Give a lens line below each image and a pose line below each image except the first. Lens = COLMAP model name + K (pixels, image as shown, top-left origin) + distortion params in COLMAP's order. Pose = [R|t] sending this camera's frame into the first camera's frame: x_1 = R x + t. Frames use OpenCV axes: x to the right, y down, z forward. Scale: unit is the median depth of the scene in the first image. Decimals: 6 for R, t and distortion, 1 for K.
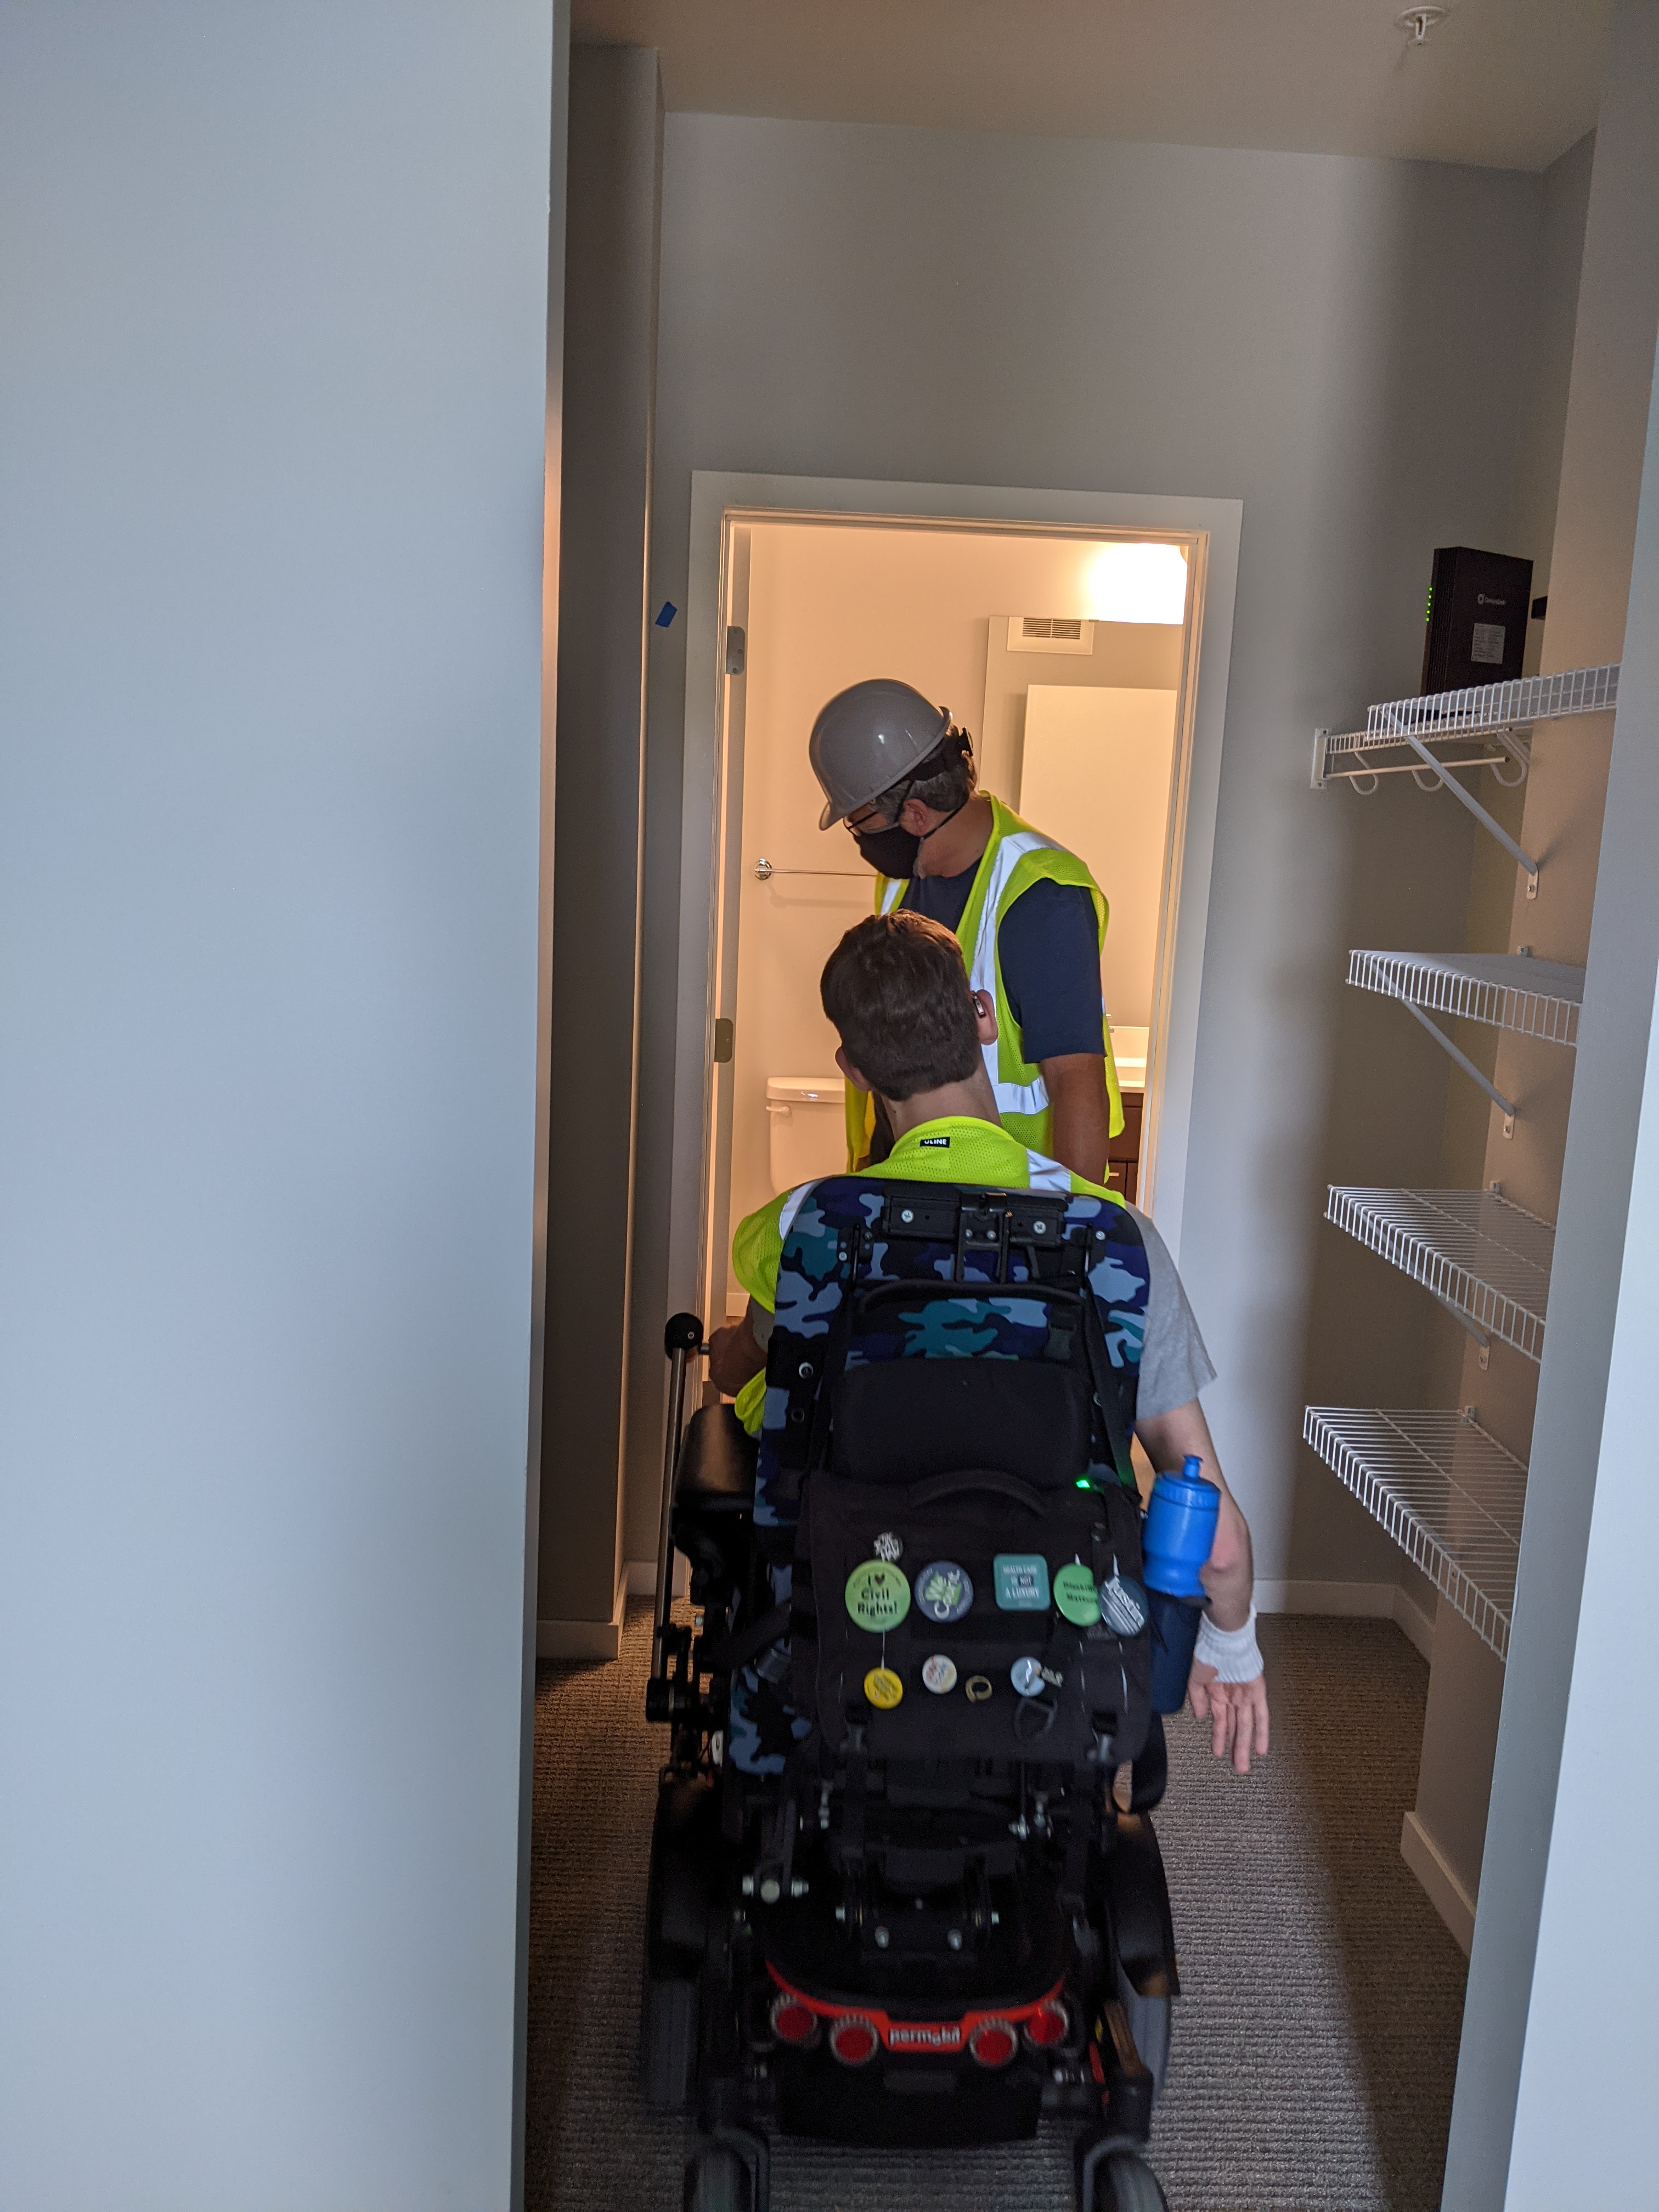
lens RADIAL K [[1839.9, 0, 797.4], [0, 1839.9, 1073.1], [0, 0, 1]] dist [0.065573, -0.083591]
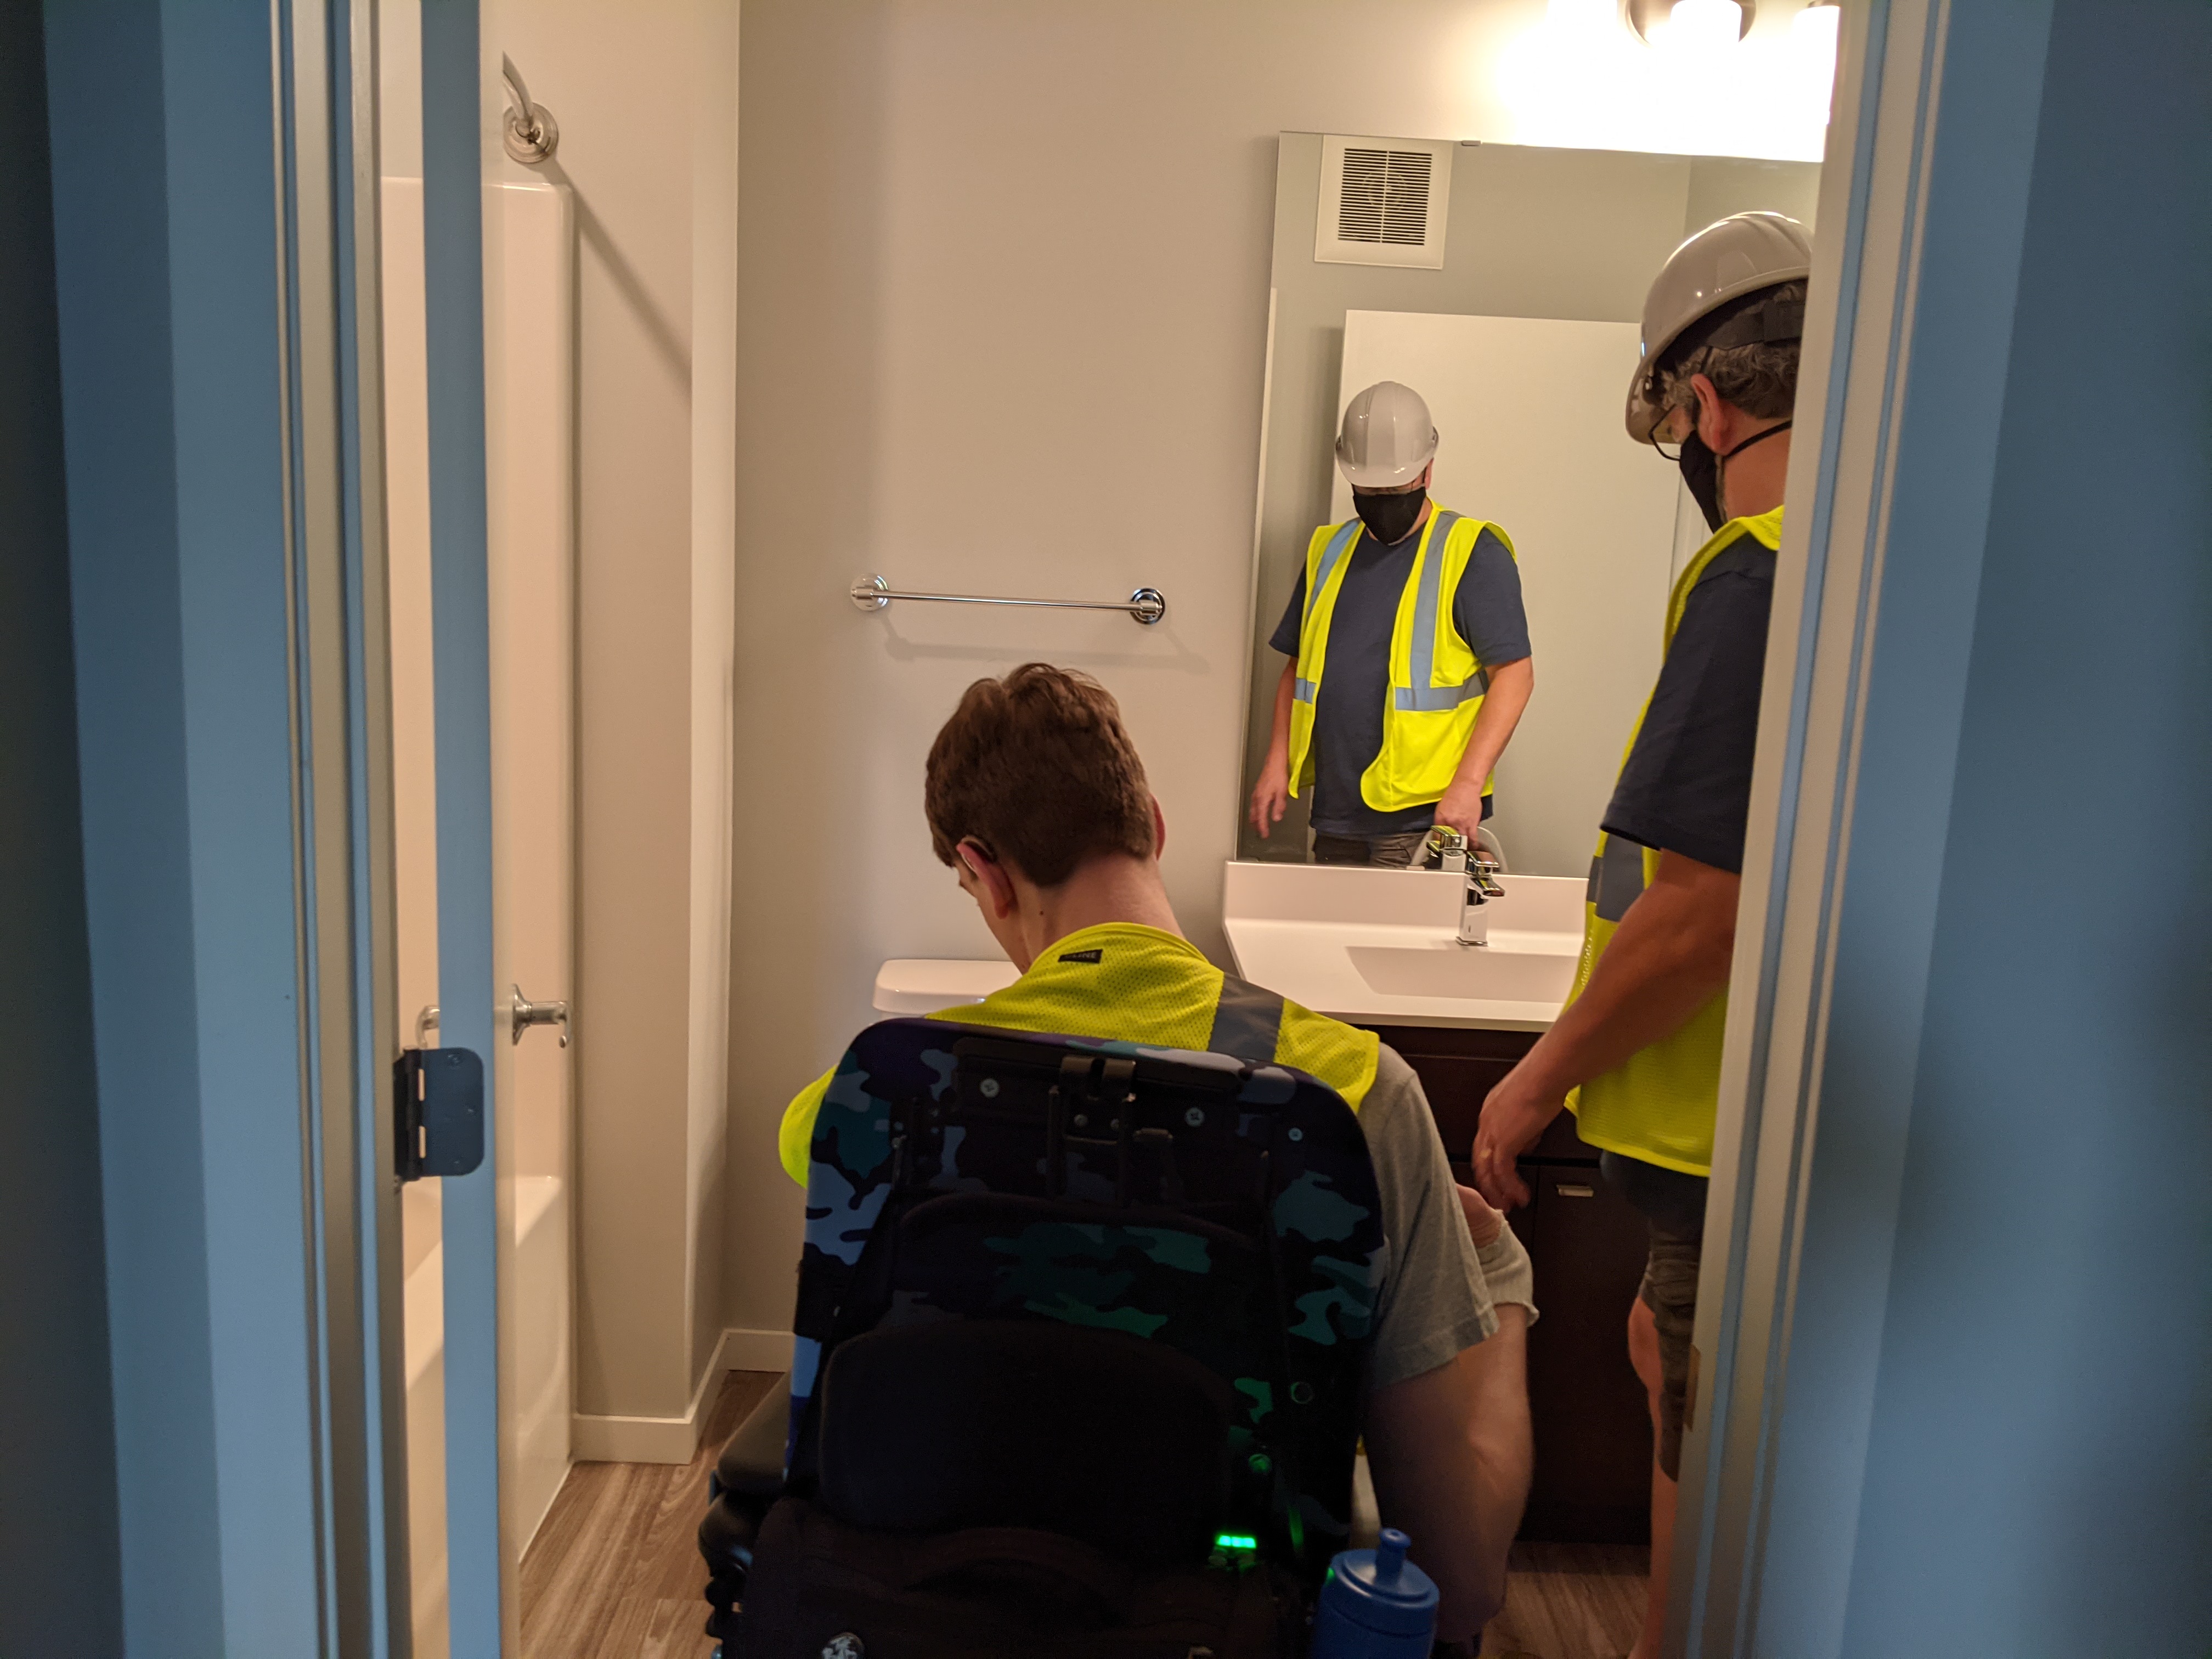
lens RADIAL K [[1839.9, 0, 1131.7], [0, 1839.9, 768.3], [0, 0, 1]] dist [0.065573, -0.083591]
pose [[0.984361, 0.024973, -0.174384, 0.215148], [-0.029828, 0.999235, -0.025273, -0.018635], [0.173620, 0.030079, 0.984353, 0.369041]]
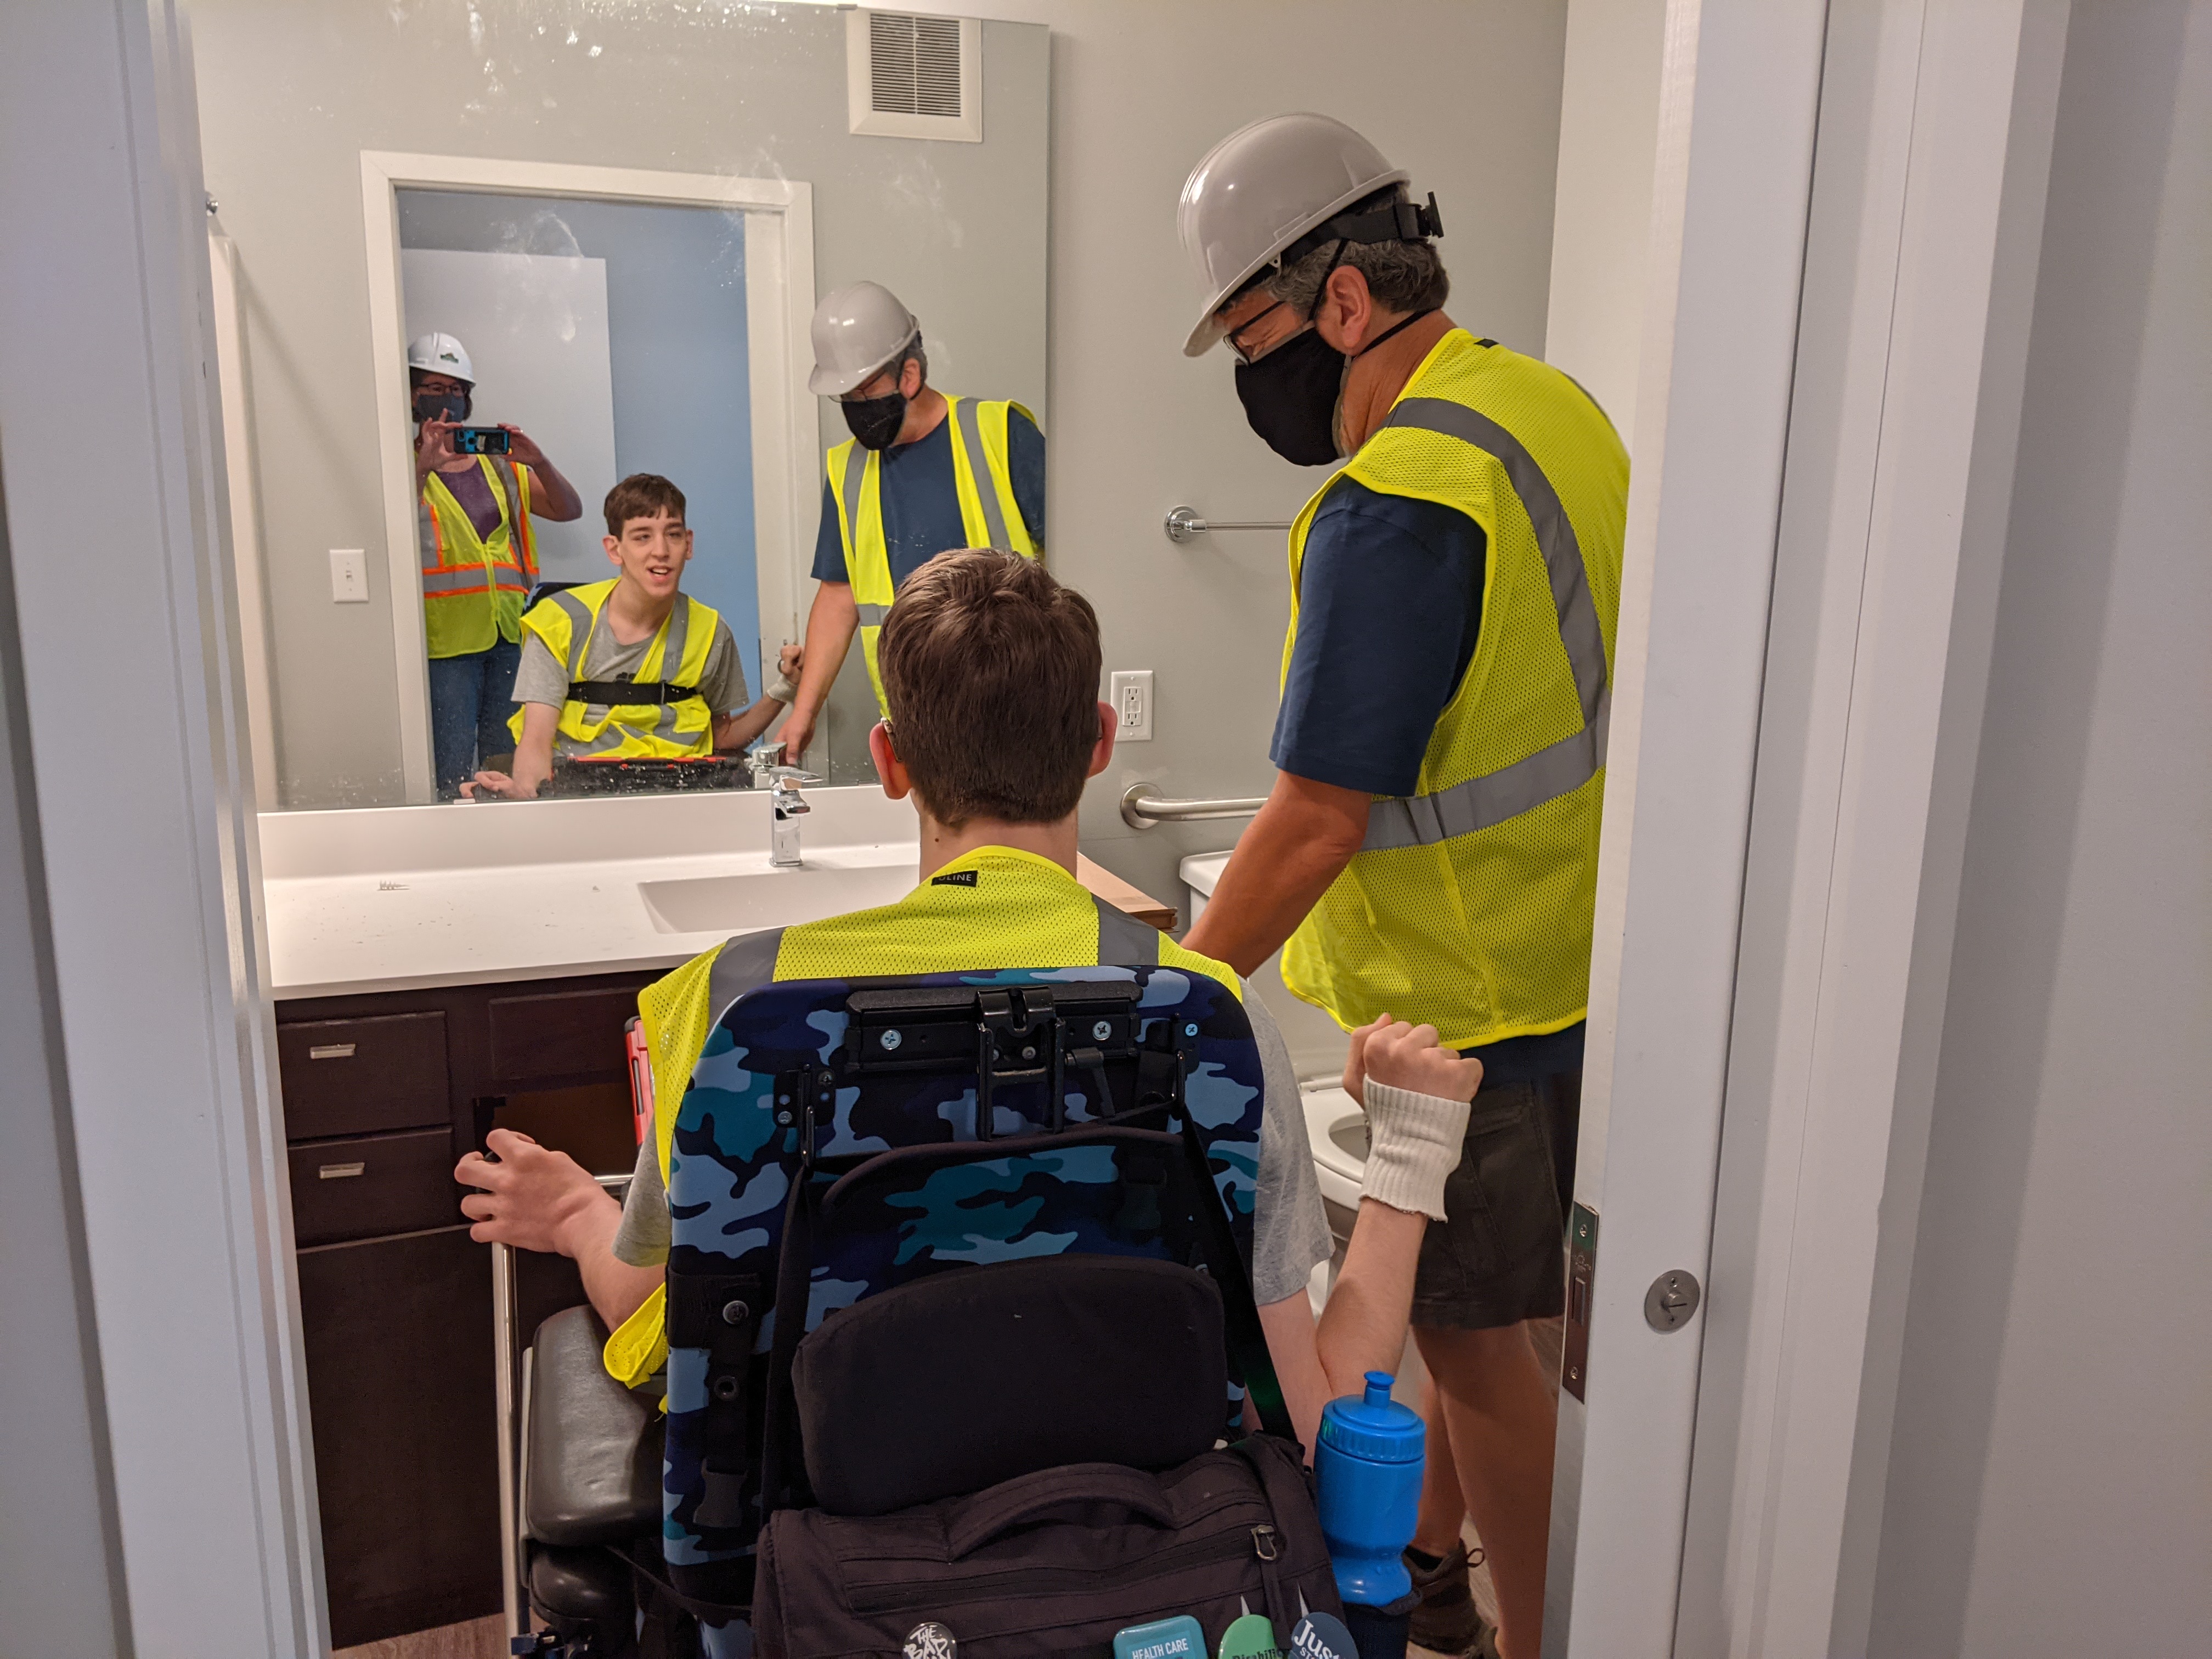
lens RADIAL K [[1839.9, 0, 1140.5], [0, 1839.9, 808.3], [0, 0, 1]] dist [0.065573, -0.083591]
pose [[0.956067, -0.086645, 0.280051, -0.023890], [0.070255, 0.995204, 0.068064, -0.032658], [-0.284606, -0.045399, 0.957569, 0.398326]]
